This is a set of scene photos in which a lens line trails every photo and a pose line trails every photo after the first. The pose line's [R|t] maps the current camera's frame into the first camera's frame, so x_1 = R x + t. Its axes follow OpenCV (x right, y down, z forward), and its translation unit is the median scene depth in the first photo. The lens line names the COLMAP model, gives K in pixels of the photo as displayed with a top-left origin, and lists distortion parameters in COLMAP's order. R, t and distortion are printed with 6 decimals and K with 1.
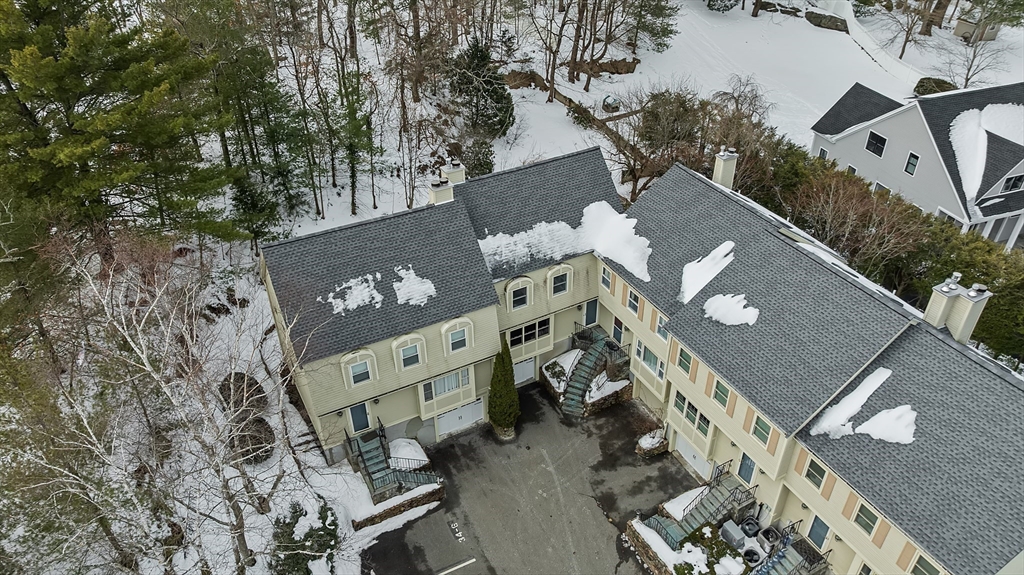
lens RADIAL K [[725.4, 0, 512.8], [0, 725.4, 288.0], [0, 0, 1]] dist [-0.000935, -0.000881]
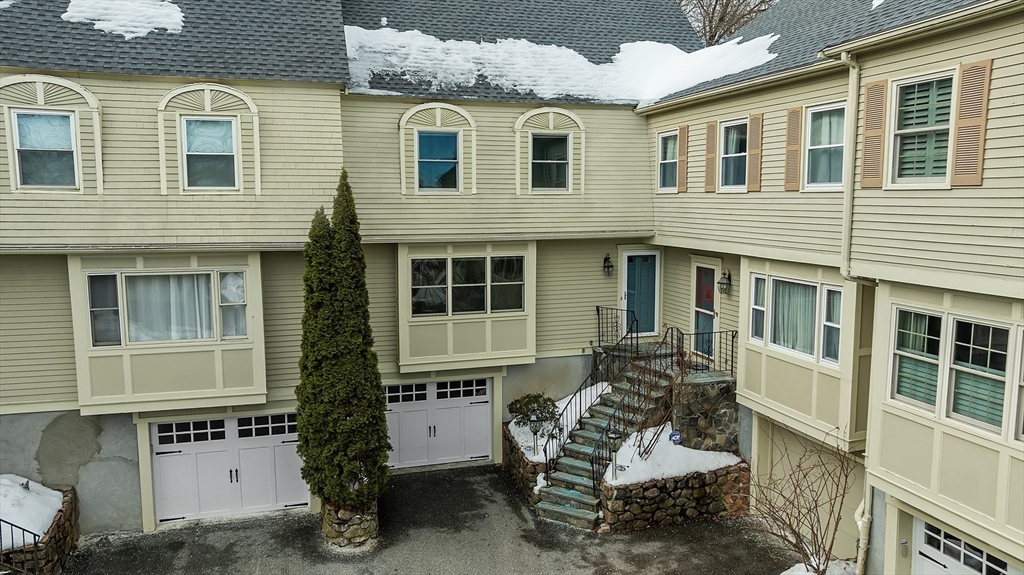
lens RADIAL K [[725.4, 0, 511.5], [0, 725.4, 286.6], [0, 0, 1]] dist [-0.000935, -0.000881]
pose [[0.979713, 0.035026, -0.197322, 0.122278], [-0.125894, 0.873648, -0.469989, 0.240938], [0.155928, 0.485295, 0.860334, 0.656112]]
